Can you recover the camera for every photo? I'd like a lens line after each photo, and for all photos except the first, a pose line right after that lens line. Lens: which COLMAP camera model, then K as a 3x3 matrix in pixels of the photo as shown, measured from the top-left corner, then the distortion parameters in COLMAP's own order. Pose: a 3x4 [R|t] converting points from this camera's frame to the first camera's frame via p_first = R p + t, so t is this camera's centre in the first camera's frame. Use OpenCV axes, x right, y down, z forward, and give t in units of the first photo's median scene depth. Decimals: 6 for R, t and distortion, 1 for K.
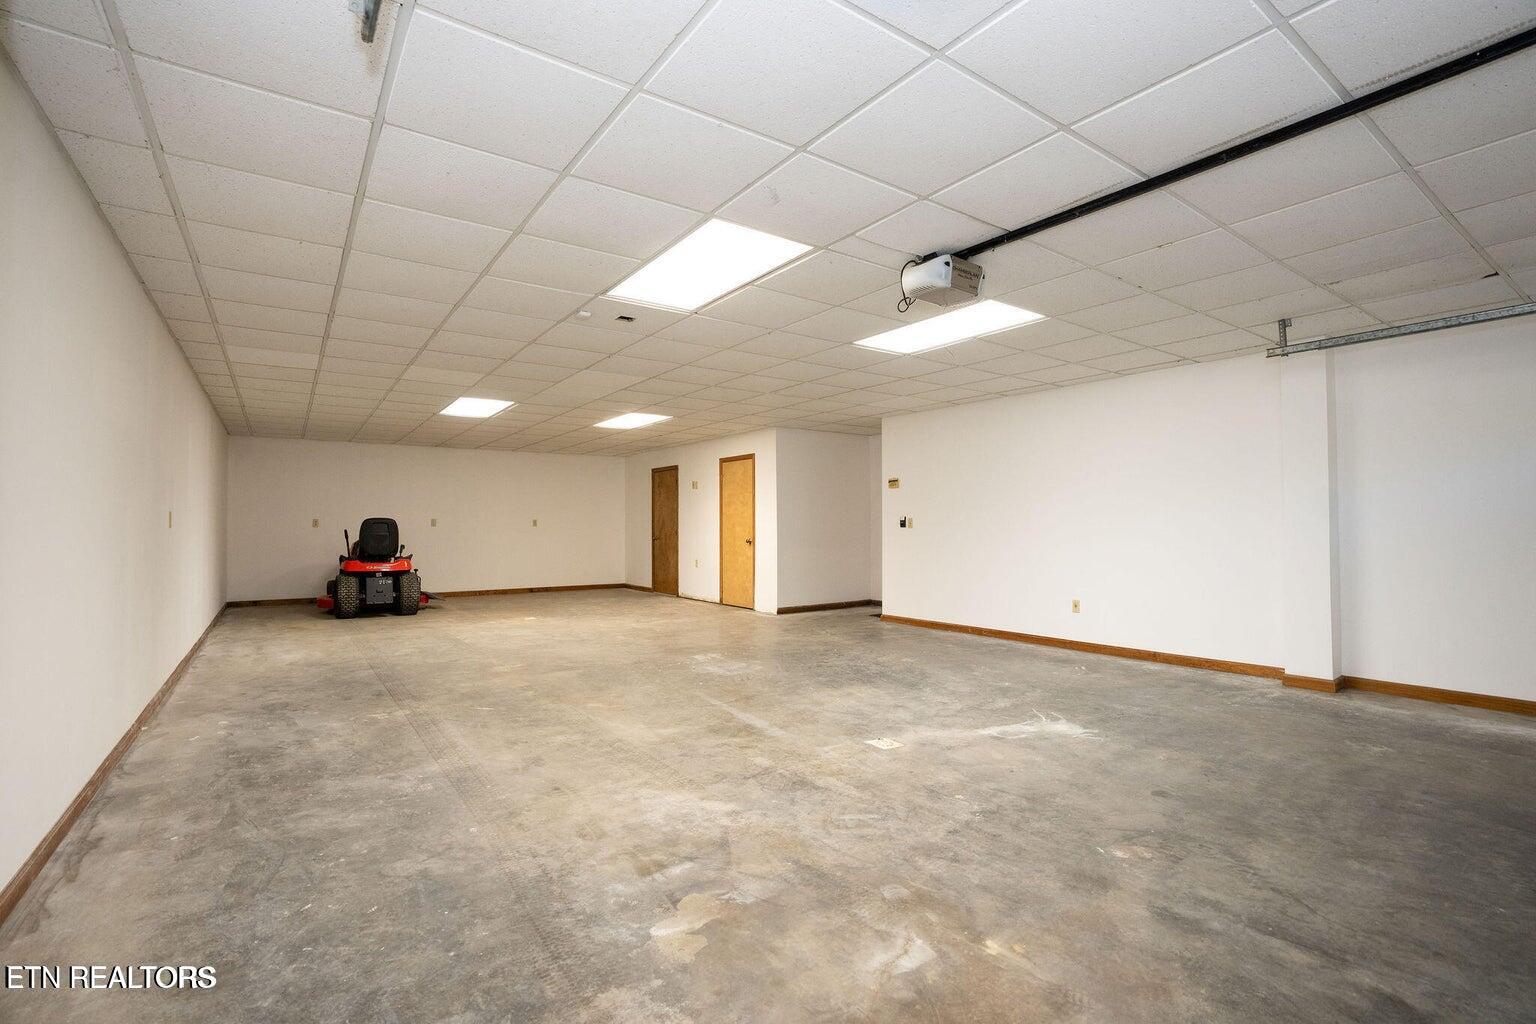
lens RADIAL K [[699.0, 0, 773.0], [0, 699.0, 503.5], [0, 0, 1]] dist [-0.058990, 0.022565]
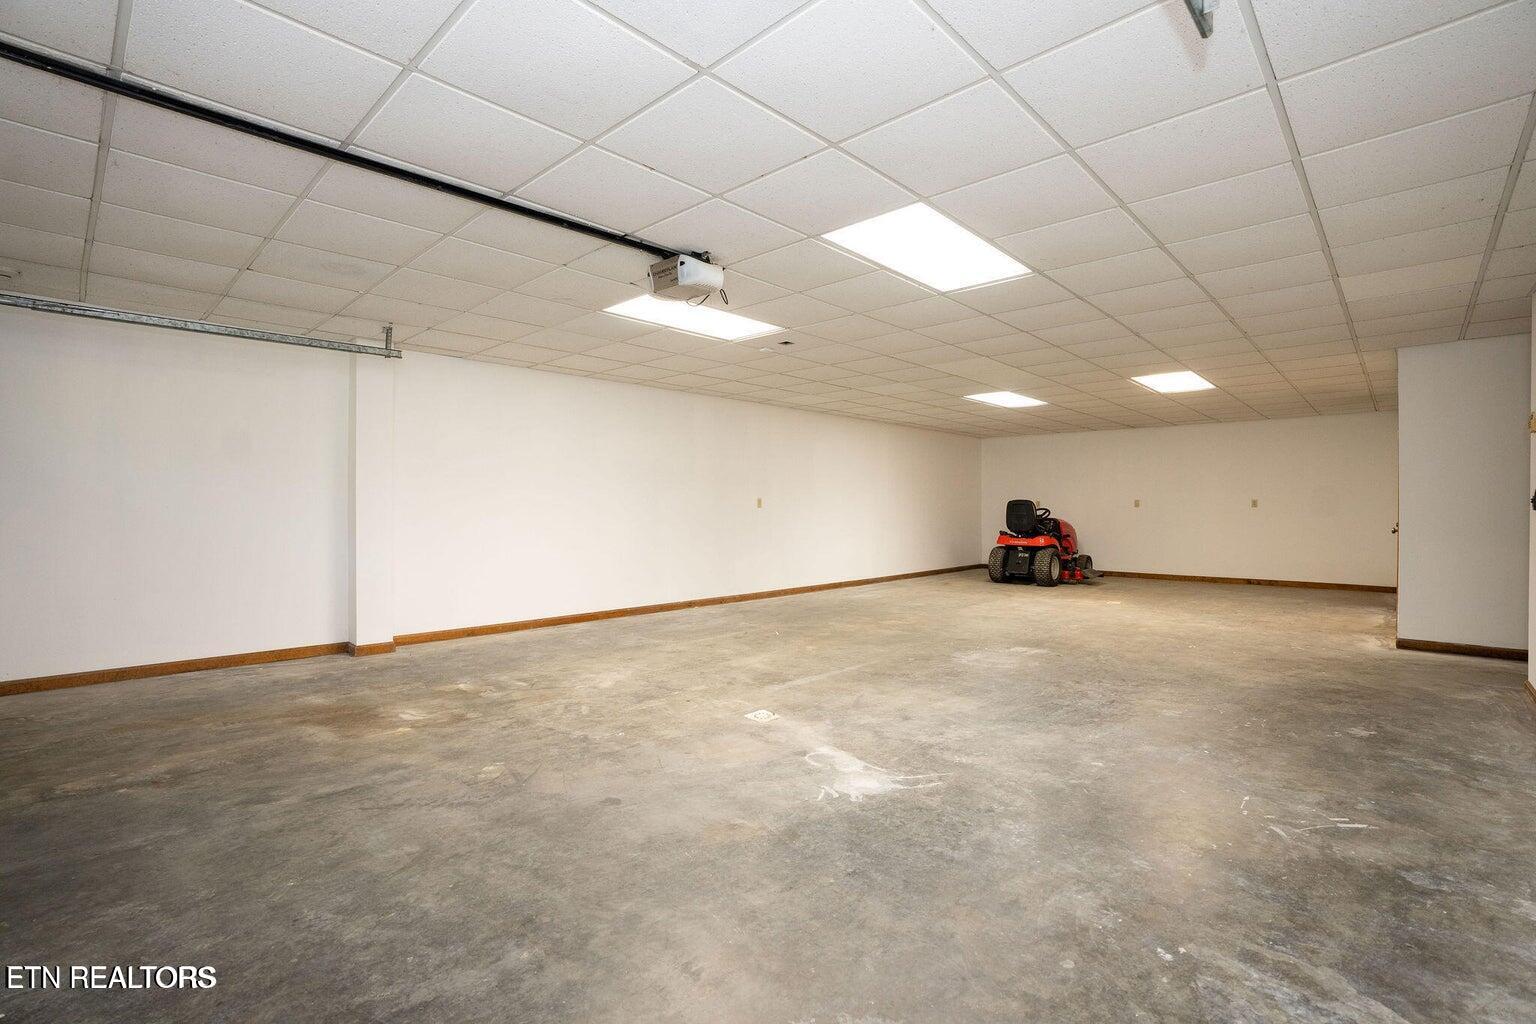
lens RADIAL K [[699.0, 0, 773.0], [0, 699.0, 503.5], [0, 0, 1]] dist [-0.058990, 0.022565]
pose [[0.200624, -0.005189, -0.979655, 1.458754], [0.033727, 0.999430, 0.001614, 0.028385], [0.979088, -0.033365, 0.200684, 0.993956]]
